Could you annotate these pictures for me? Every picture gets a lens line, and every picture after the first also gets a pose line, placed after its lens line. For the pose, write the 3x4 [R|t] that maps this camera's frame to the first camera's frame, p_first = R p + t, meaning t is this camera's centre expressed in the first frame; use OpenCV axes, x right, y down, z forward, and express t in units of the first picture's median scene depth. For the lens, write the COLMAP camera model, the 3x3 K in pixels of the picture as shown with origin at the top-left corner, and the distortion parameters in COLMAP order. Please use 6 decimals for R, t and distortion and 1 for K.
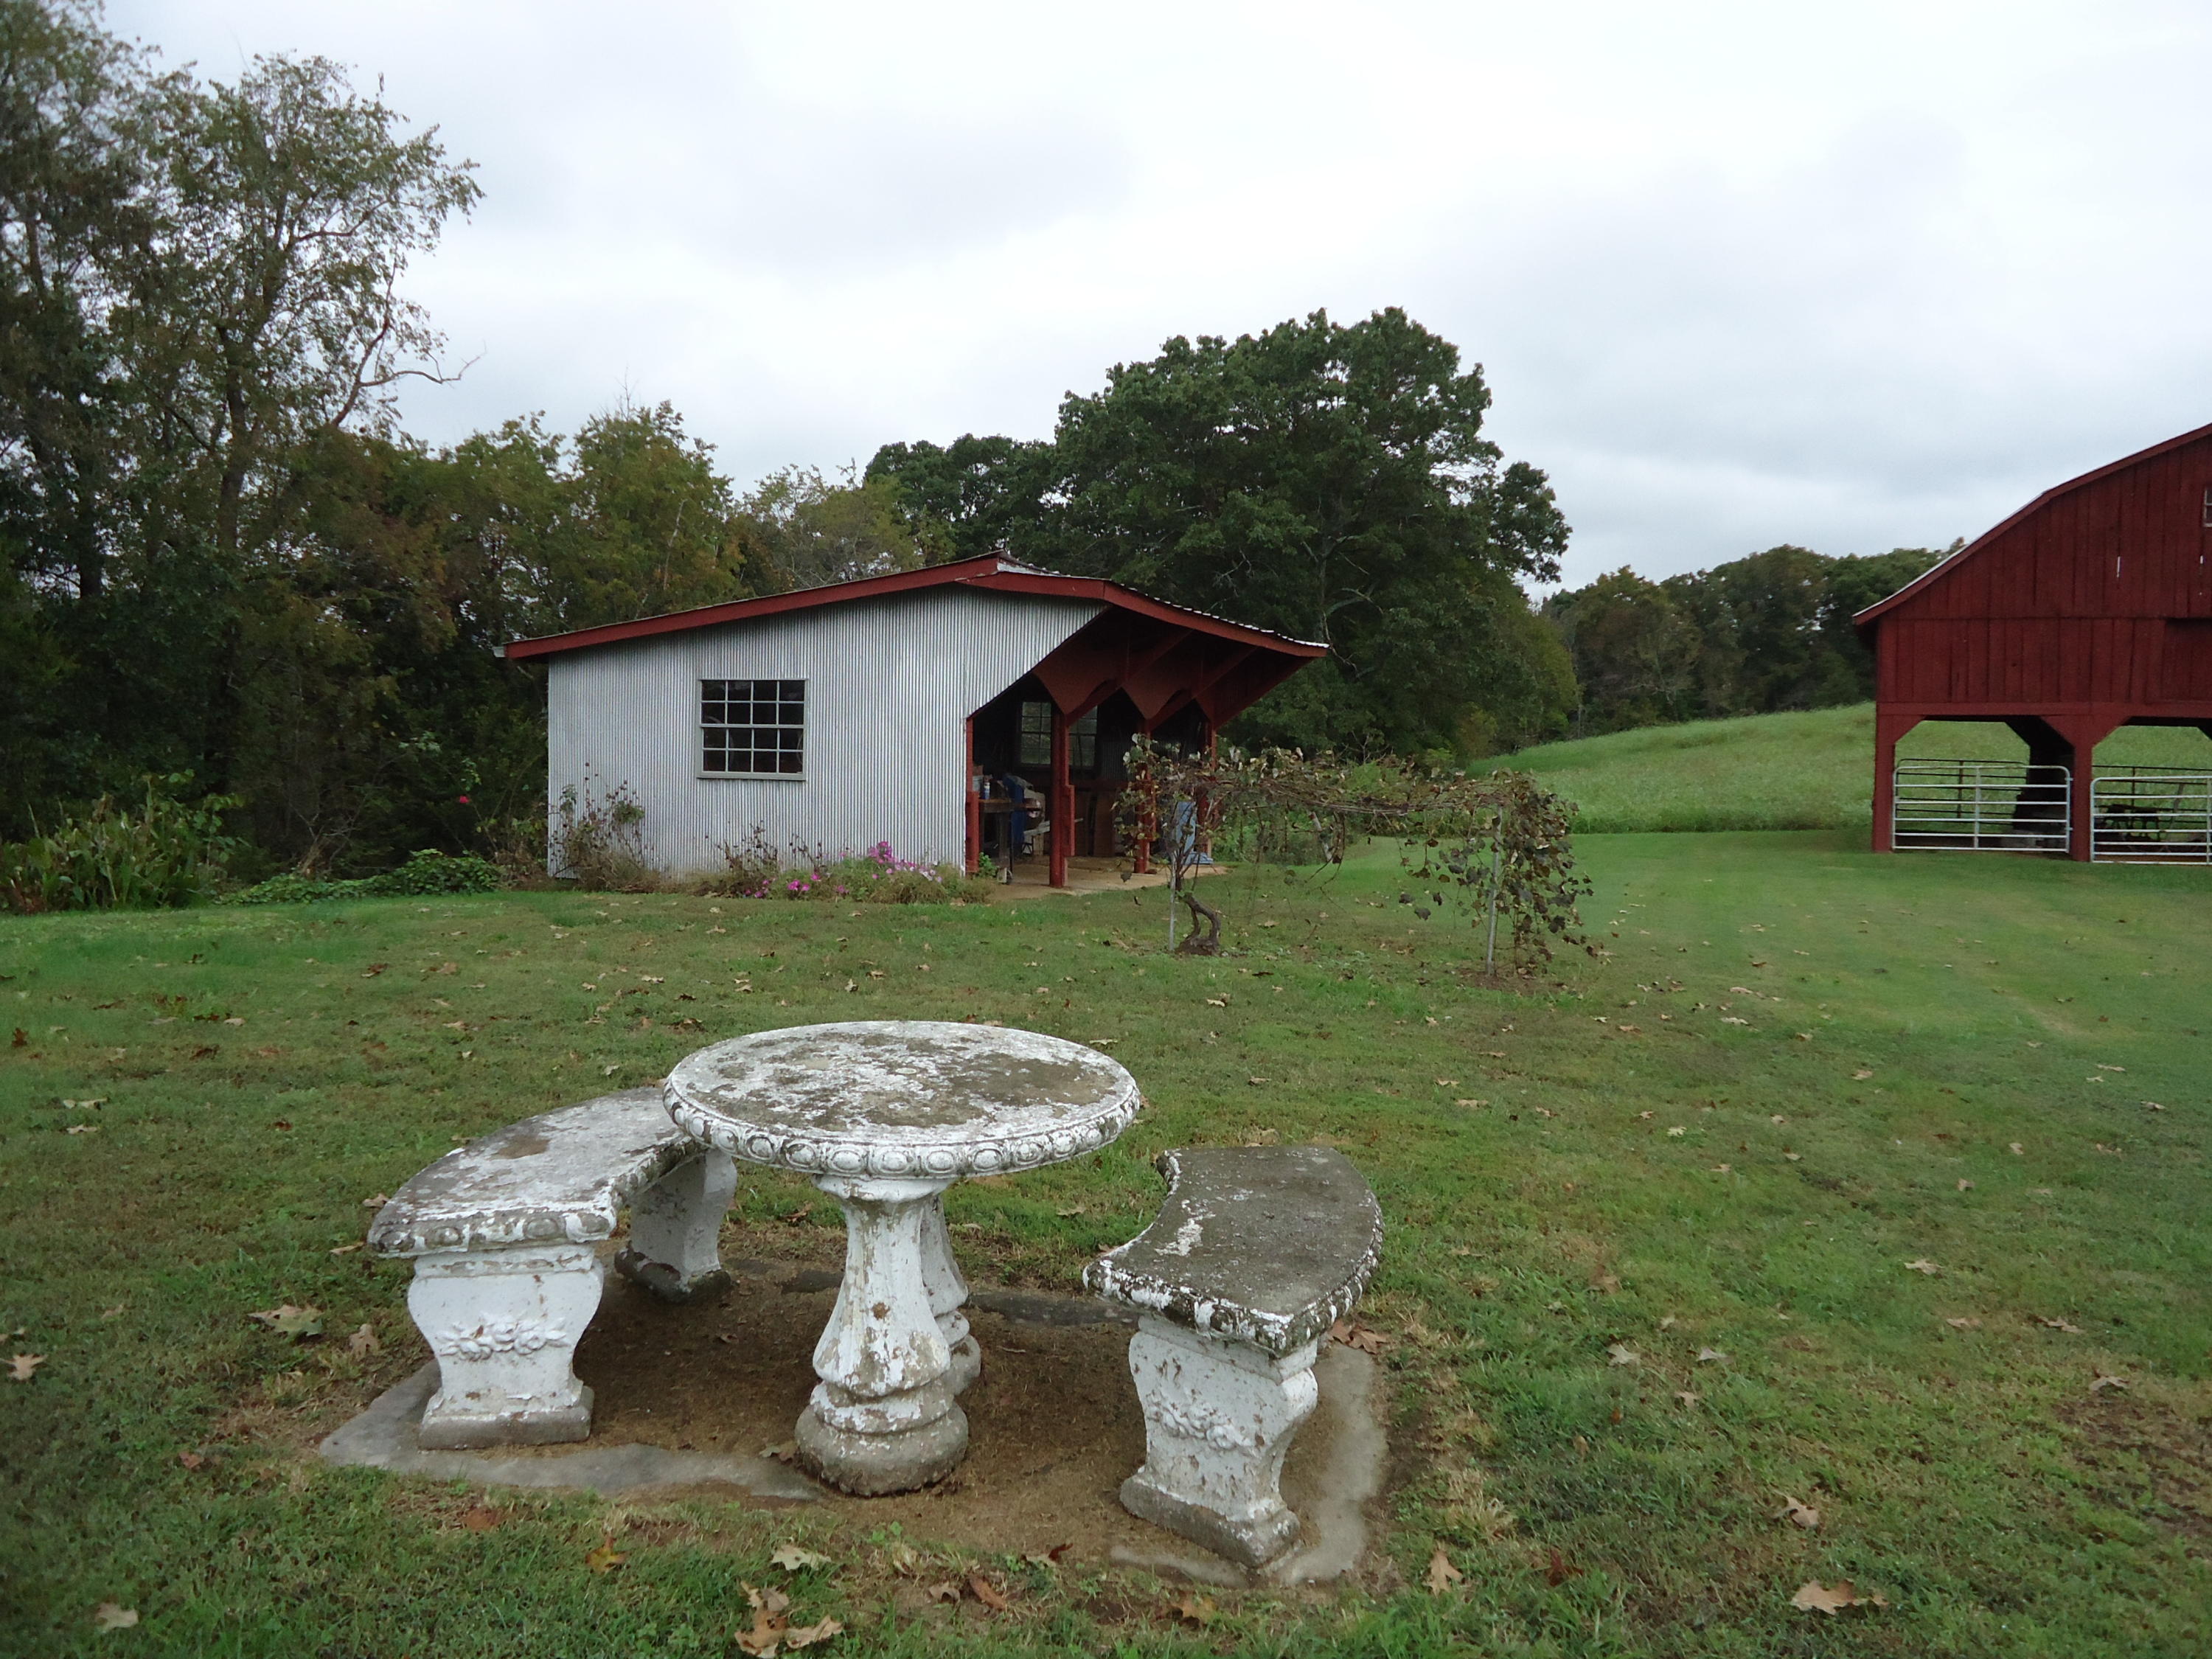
lens RADIAL K [[1616.8, 0, 1096.9], [0, 1616.8, 818.7], [0, 0, 1]] dist [-0.003803, 0.002068]
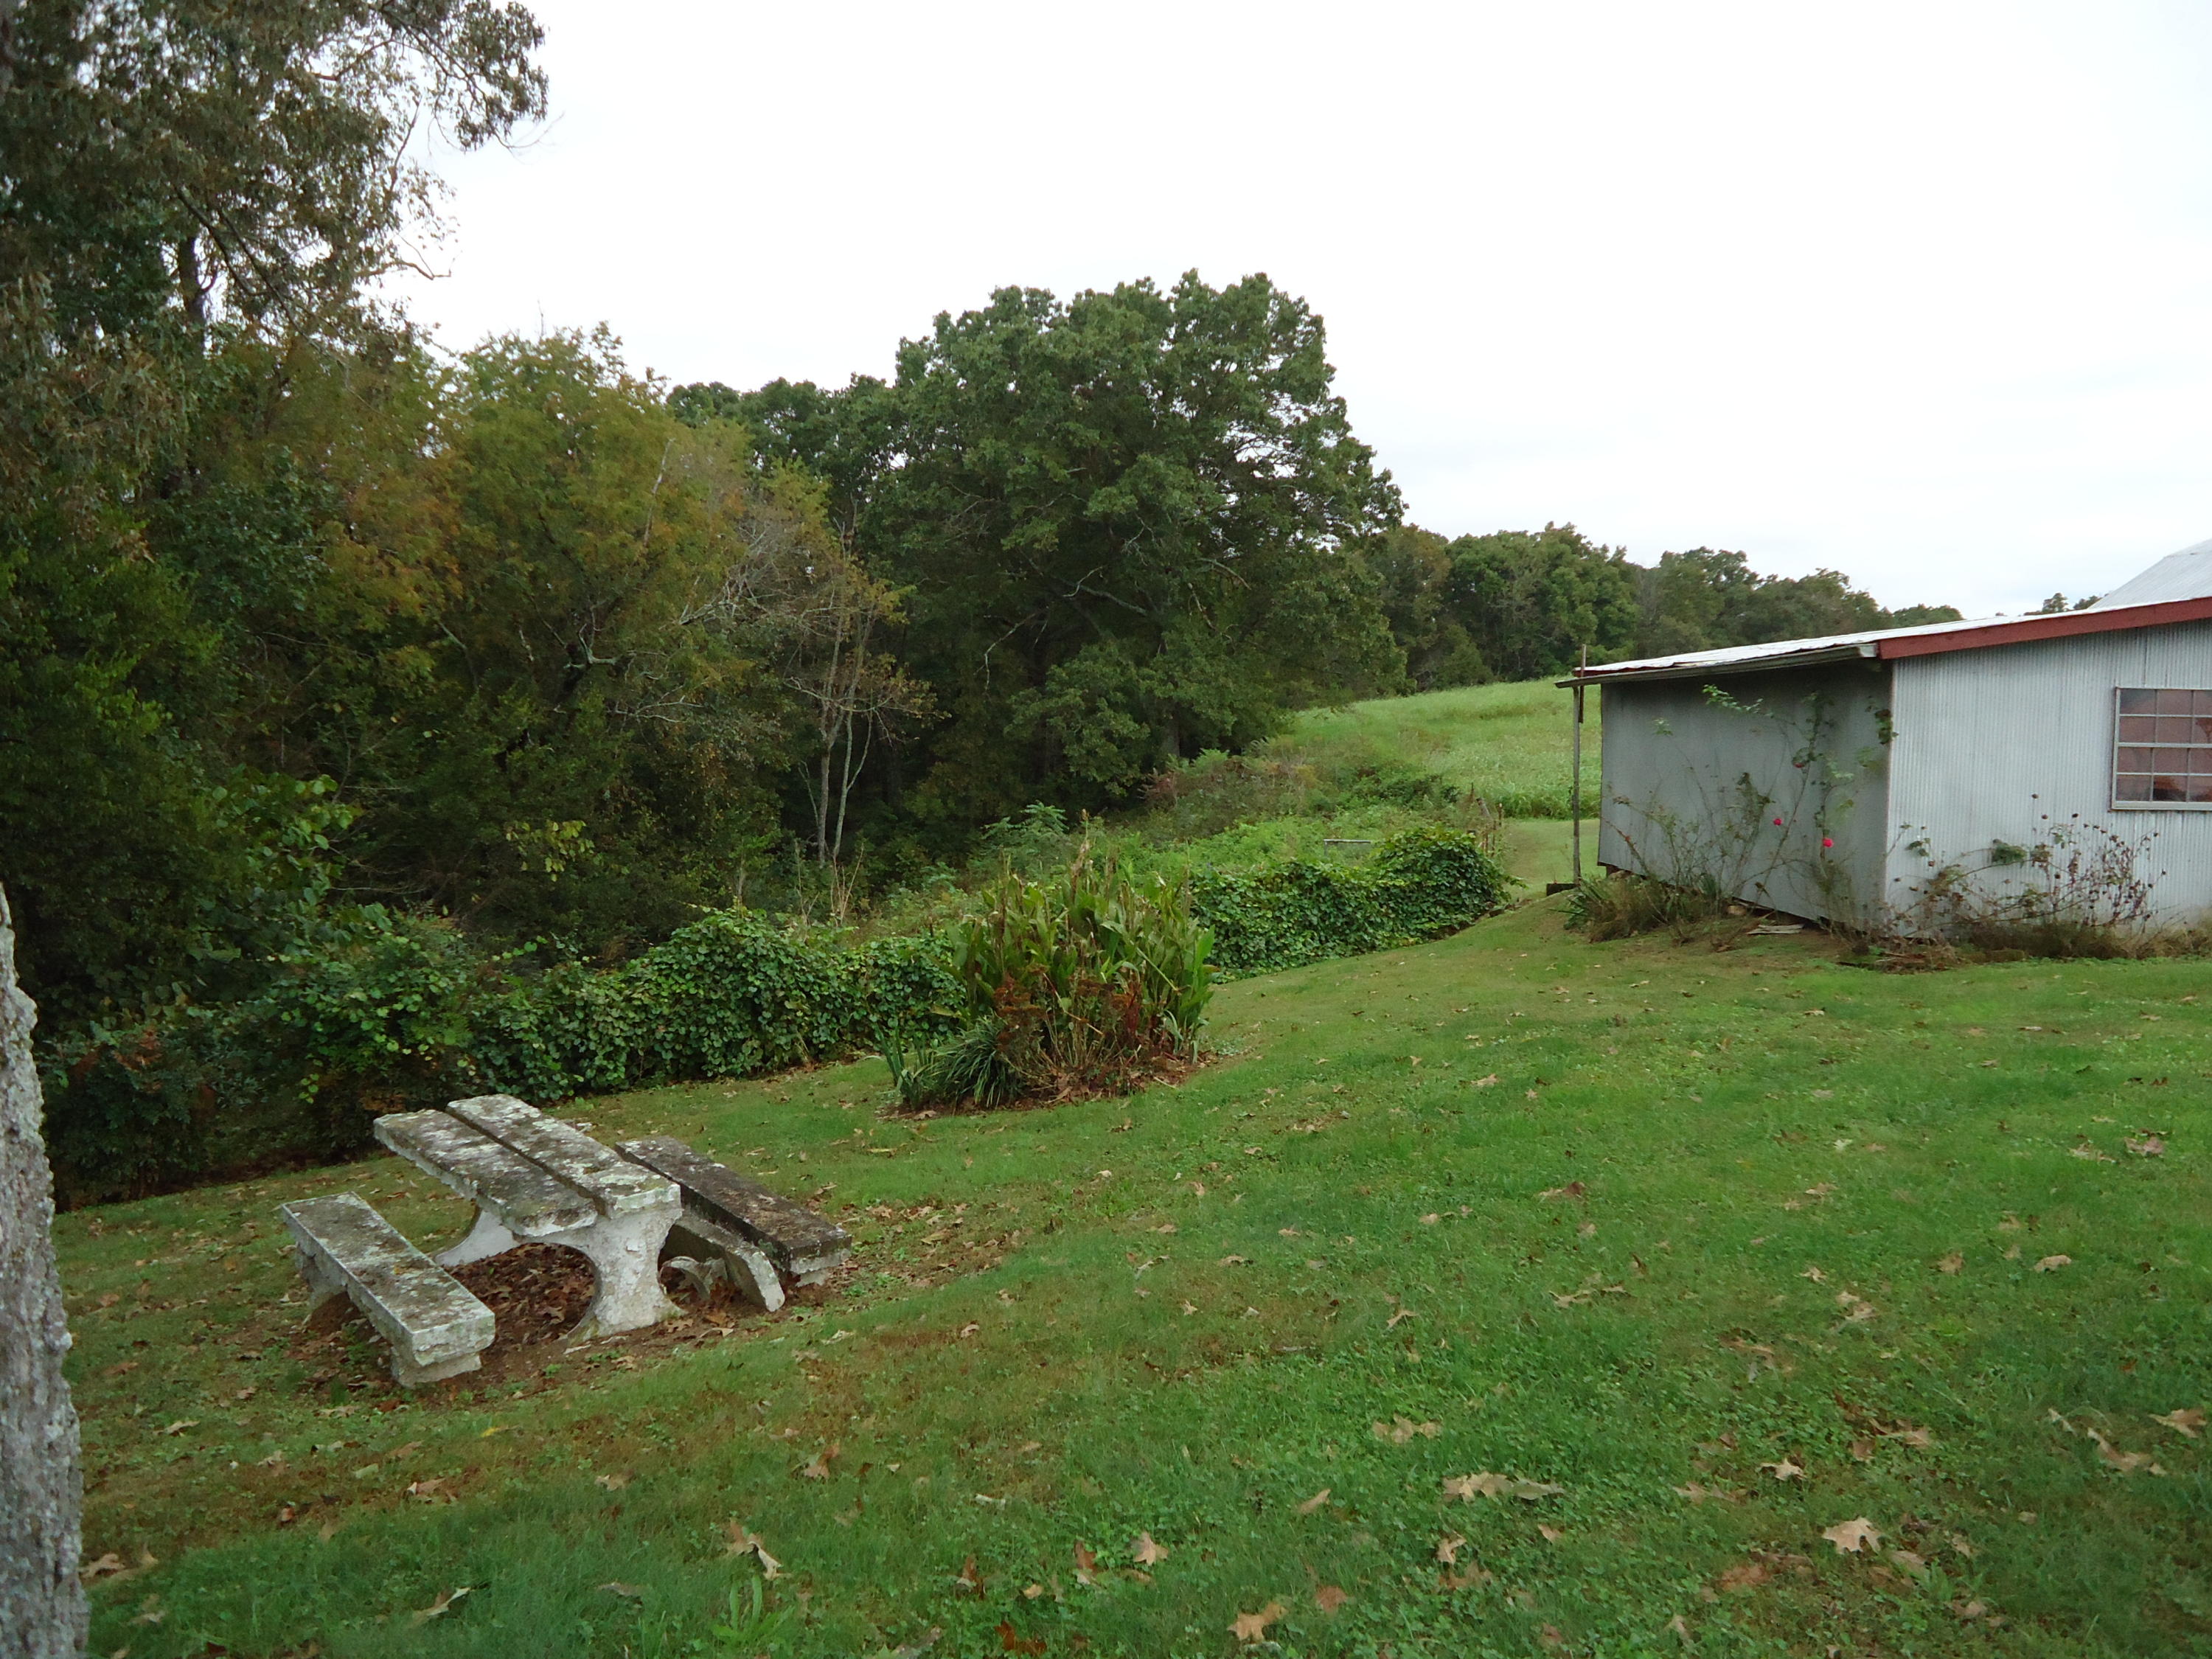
lens RADIAL K [[1616.8, 0, 1107.7], [0, 1616.8, 818.8], [0, 0, 1]] dist [-0.003803, 0.002068]
pose [[0.954540, -0.024573, 0.297067, -0.365107], [0.018035, 0.999531, 0.024729, -0.019019], [-0.297535, -0.018248, 0.954536, 0.148062]]
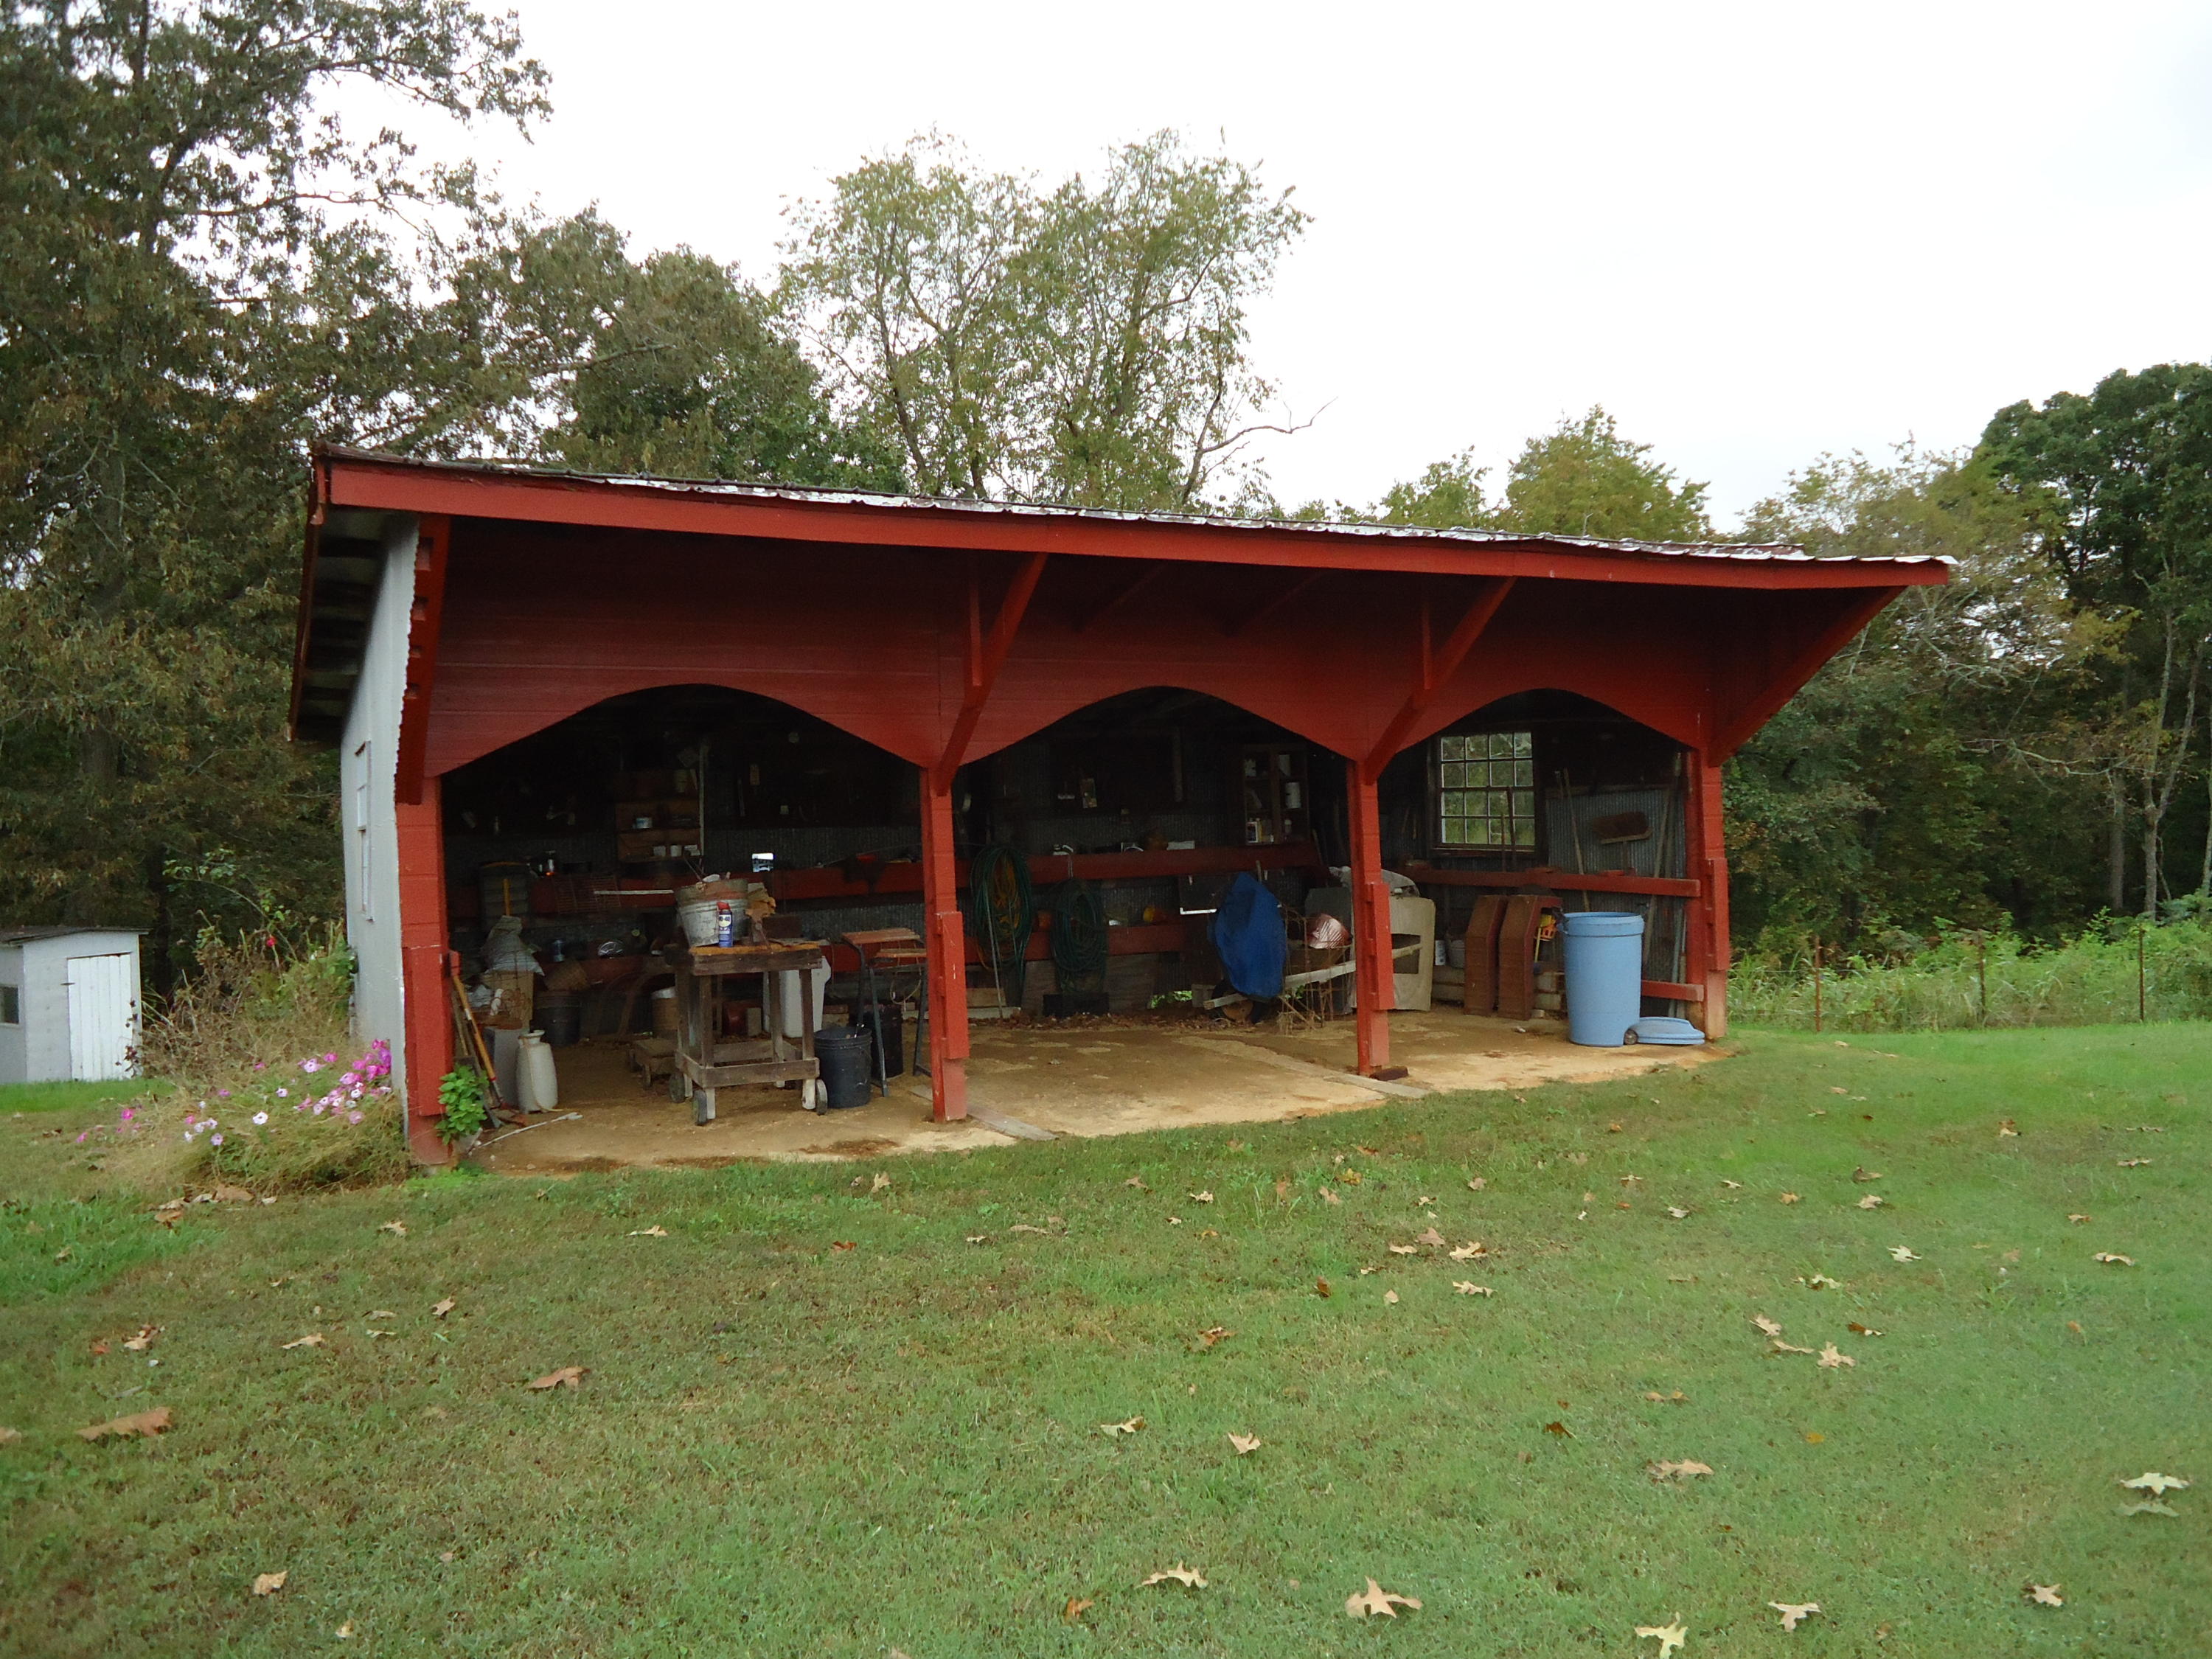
lens RADIAL K [[1616.8, 0, 1108.9], [0, 1616.8, 826.8], [0, 0, 1]] dist [-0.003803, 0.002068]
pose [[0.735296, -0.041154, -0.676495, 0.149205], [0.018494, 0.999001, -0.040672, -0.009595], [0.677493, 0.017395, 0.735323, 0.276453]]
